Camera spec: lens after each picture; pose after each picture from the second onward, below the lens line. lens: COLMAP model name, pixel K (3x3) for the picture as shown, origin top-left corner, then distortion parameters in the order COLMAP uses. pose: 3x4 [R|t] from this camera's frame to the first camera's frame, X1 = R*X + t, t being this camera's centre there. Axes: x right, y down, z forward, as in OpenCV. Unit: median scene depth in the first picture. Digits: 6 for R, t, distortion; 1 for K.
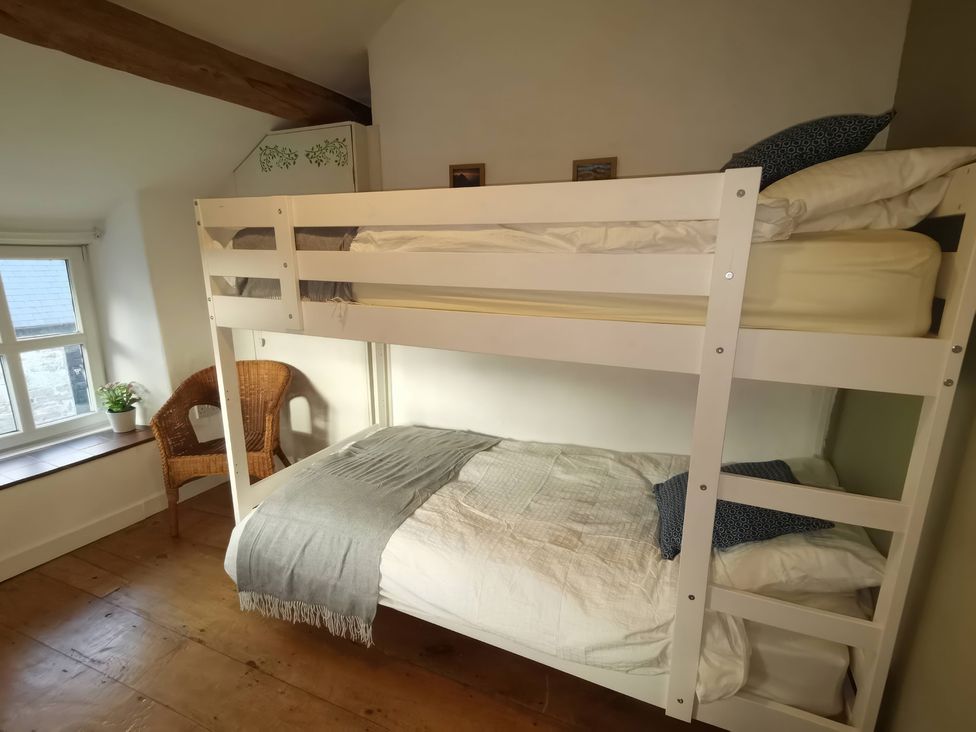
lens RADIAL K [[487.6, 0, 489.4], [0, 487.6, 375.1], [0, 0, 1]] dist [0.078148, -0.046935]
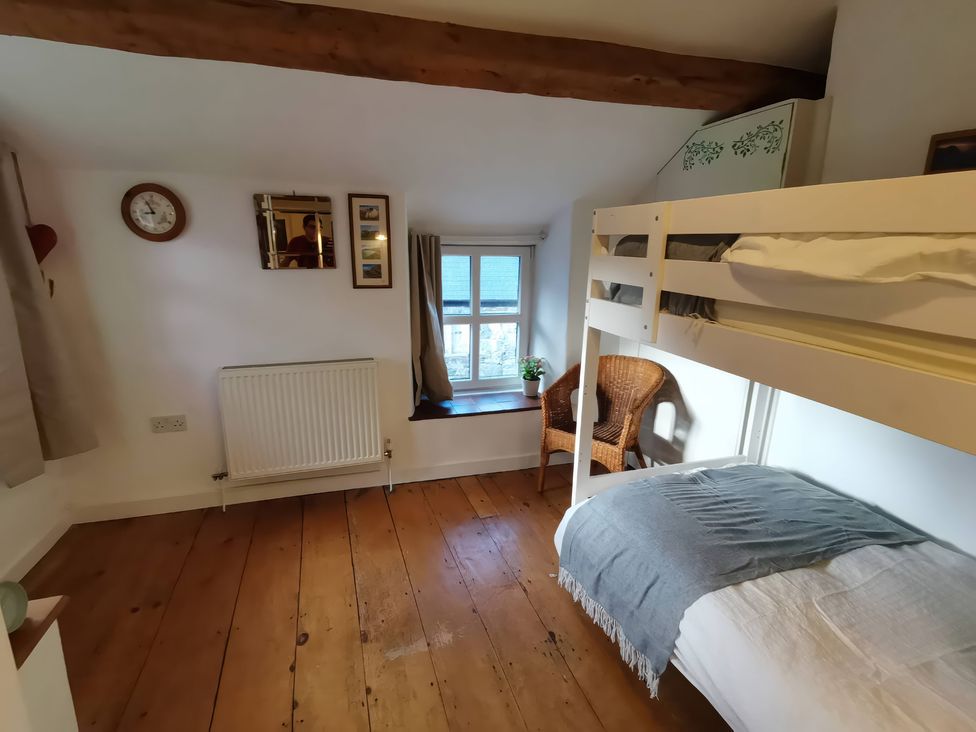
lens RADIAL K [[487.6, 0, 489.4], [0, 487.6, 375.1], [0, 0, 1]] dist [0.078148, -0.046935]
pose [[0.675479, 0.205039, -0.708299, 0.067702], [-0.190209, 0.976505, 0.101284, -0.050686], [0.712425, 0.066310, 0.698609, 0.090412]]
